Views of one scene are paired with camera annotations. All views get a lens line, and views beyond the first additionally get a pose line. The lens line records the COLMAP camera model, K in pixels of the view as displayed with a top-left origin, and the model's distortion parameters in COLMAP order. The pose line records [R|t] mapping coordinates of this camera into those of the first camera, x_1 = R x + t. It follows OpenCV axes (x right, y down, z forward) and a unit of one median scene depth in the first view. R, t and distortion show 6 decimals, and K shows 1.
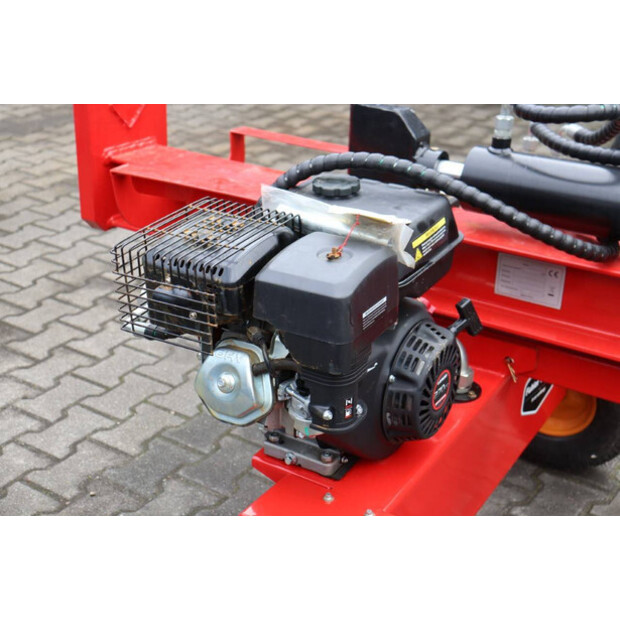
lens RADIAL K [[955.3, 0, 316.9], [0, 955.3, 309.3], [0, 0, 1]] dist [0.103203, 0.149949]
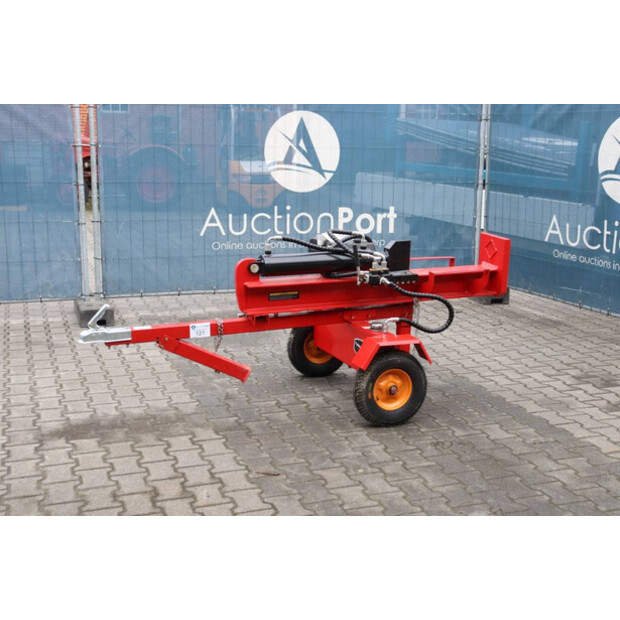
lens RADIAL K [[822.5, 0, 310.0], [0, 822.5, 310.0], [0, 0, 1]] dist [0.023761, 0.029527]
pose [[-0.585656, 0.156380, -0.795332, 2.288969], [-0.376103, 0.816764, 0.437543, -1.034210], [0.718021, 0.555376, -0.419527, 1.947307]]
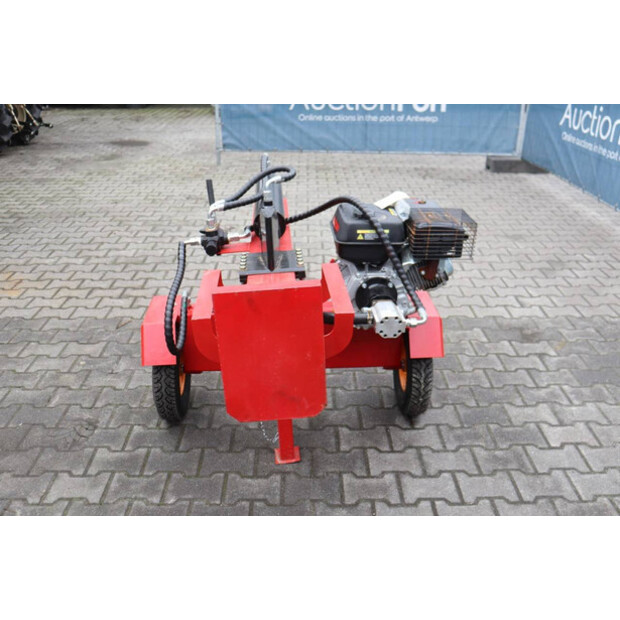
lens RADIAL K [[610.2, 0, 310.0], [0, 610.2, 310.0], [0, 0, 1]] dist [-0.131796, 0.234282]
pose [[-0.572952, -0.346821, 0.742591, -0.830797], [0.363549, 0.704492, 0.609527, -0.706272], [-0.734546, 0.619198, -0.277553, 1.312236]]
